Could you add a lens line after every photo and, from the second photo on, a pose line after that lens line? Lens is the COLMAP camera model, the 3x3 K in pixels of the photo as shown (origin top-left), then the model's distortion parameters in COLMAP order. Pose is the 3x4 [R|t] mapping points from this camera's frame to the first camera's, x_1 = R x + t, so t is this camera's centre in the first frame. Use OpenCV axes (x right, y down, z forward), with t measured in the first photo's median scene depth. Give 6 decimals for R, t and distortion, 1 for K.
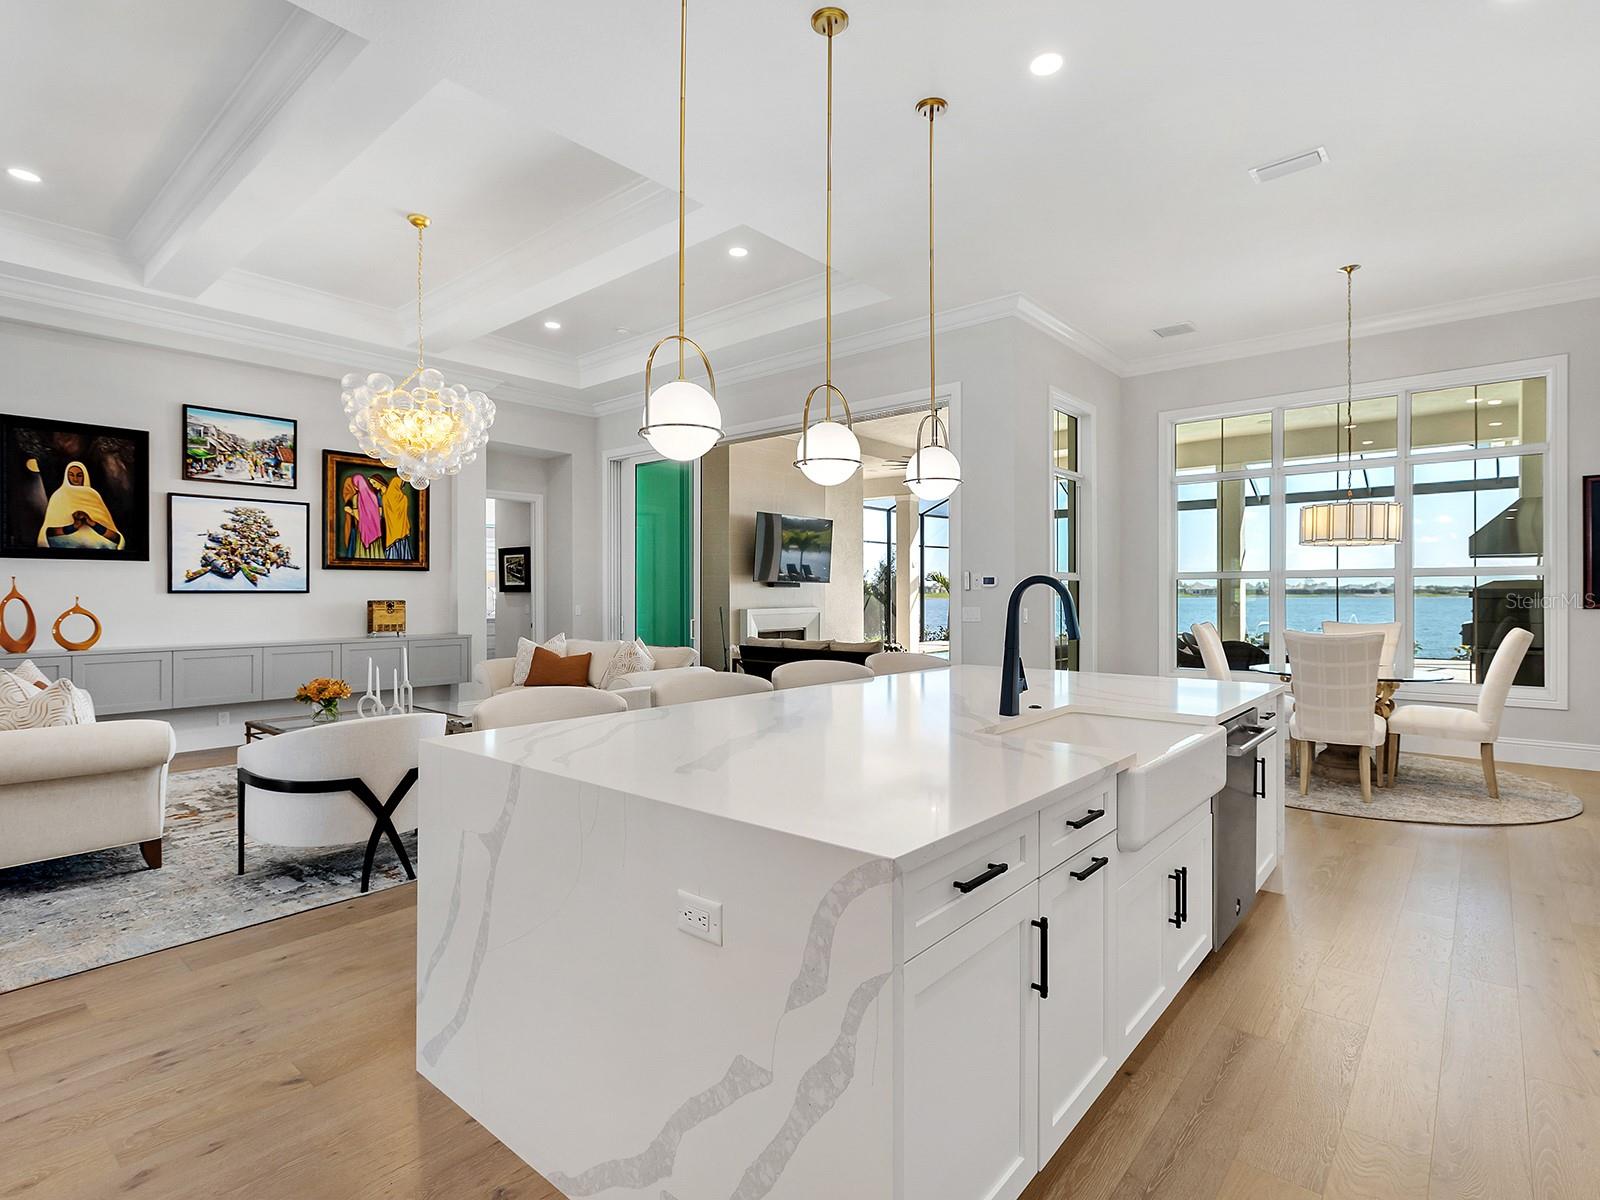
lens RADIAL K [[788.4, 0, 808.1], [0, 788.4, 600.9], [0, 0, 1]] dist [0.002567, -0.000293]
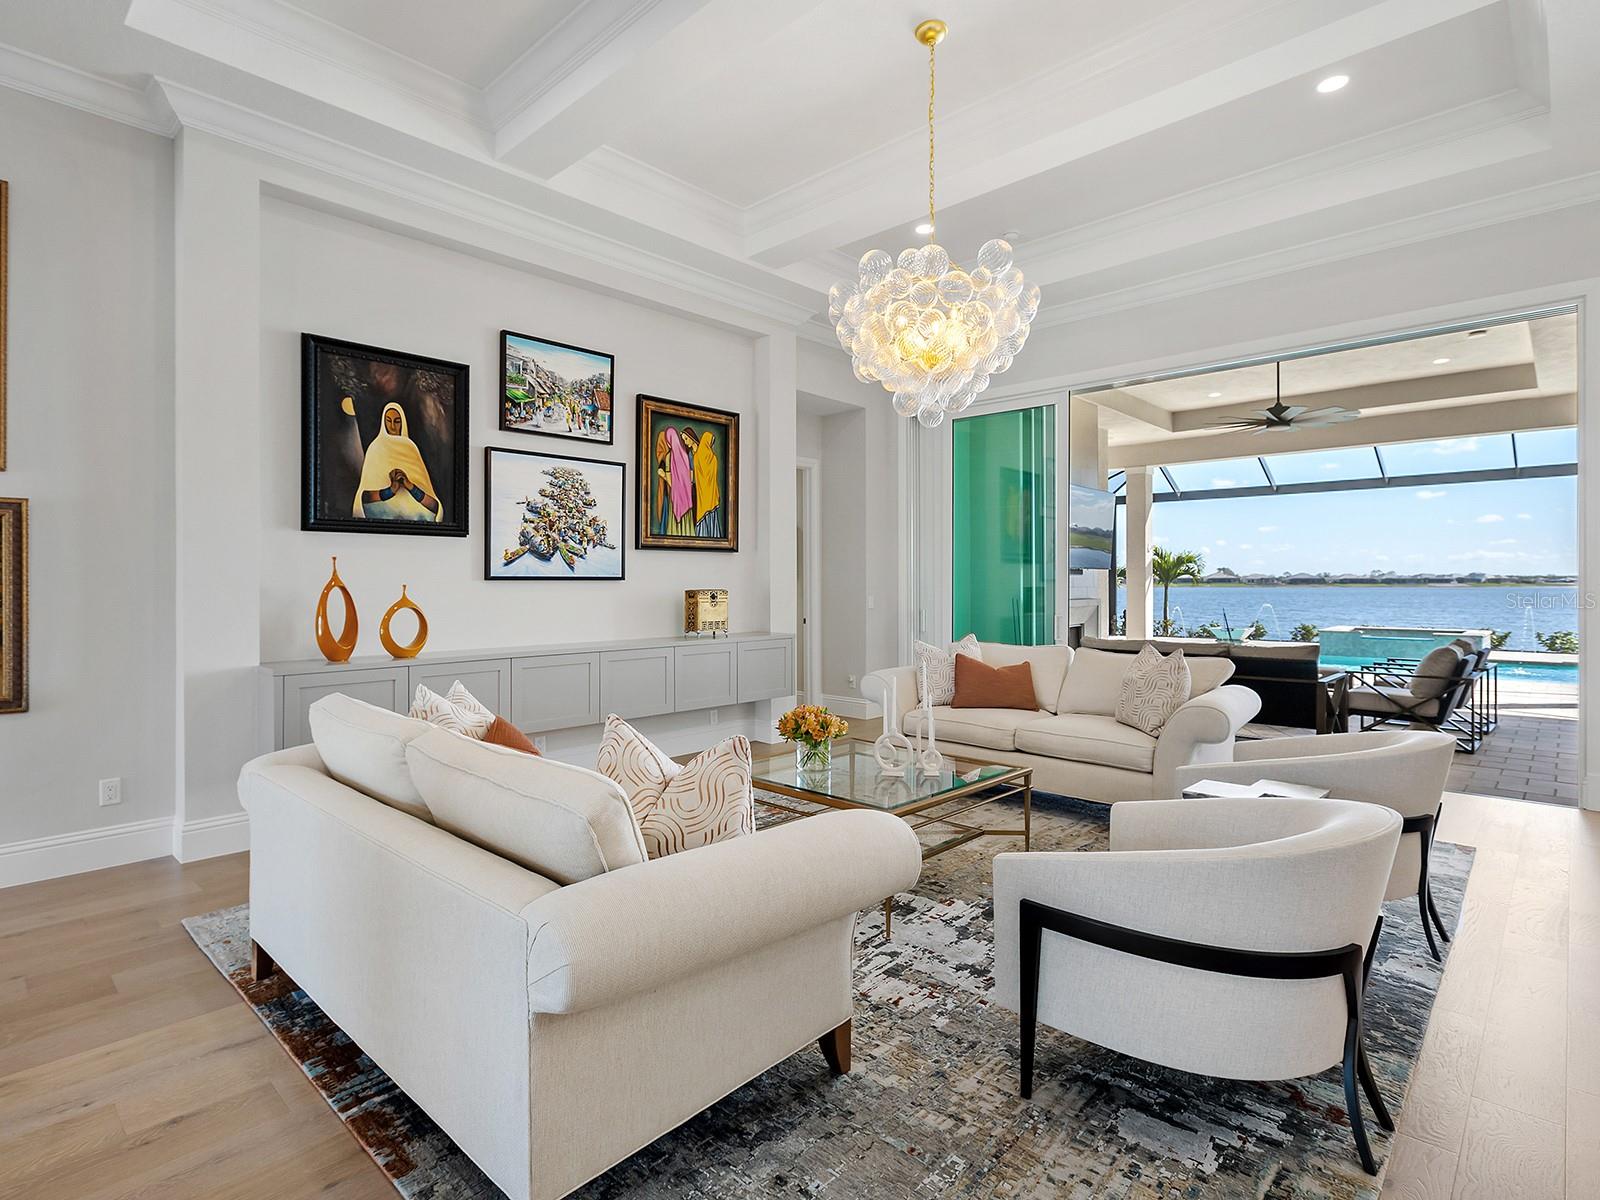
lens RADIAL K [[826.1, 0, 800.0], [0, 826.1, 581.3], [0, 0, 1]] dist [-0.000855, 0.000063]
pose [[0.998024, -0.000291, -0.062841, -0.438746], [-0.000390, 0.999941, -0.010832, -0.000184], [0.062841, 0.010835, 0.997965, 0.221443]]
